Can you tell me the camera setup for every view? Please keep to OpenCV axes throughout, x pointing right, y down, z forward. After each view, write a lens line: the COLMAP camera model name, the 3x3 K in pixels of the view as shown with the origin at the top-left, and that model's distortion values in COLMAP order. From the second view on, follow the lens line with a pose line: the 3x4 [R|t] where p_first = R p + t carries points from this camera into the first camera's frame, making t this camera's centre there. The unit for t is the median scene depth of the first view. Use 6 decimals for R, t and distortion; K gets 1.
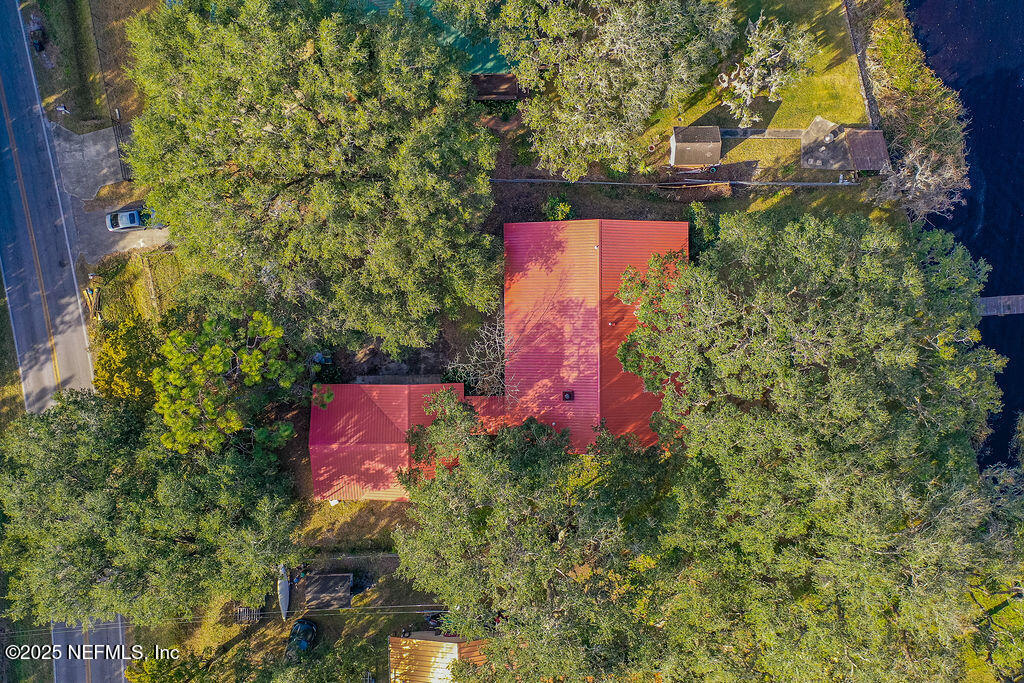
lens RADIAL K [[808.9, 0, 512.0], [0, 808.9, 341.5], [0, 0, 1]] dist [0.003642, -0.004378]
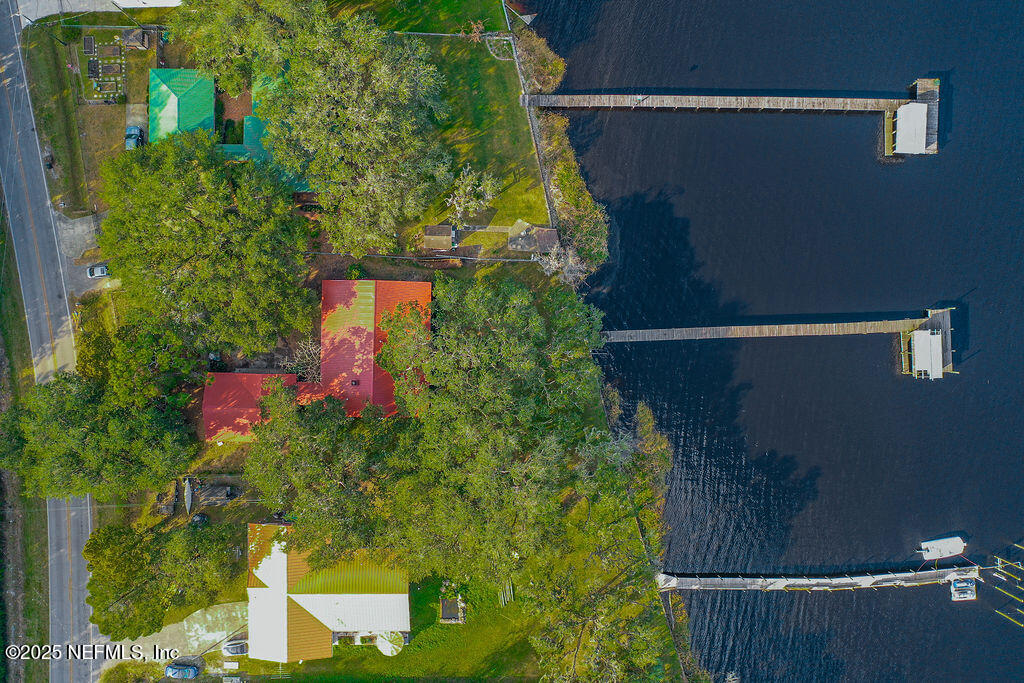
lens RADIAL K [[791.1, 0, 513.2], [0, 791.1, 347.7], [0, 0, 1]] dist [-0.006336, -0.001656]
pose [[0.999608, 0.025303, 0.011955, 0.397982], [-0.025334, 0.999676, 0.002516, -0.020602], [-0.011888, -0.002818, 0.999925, -0.703651]]
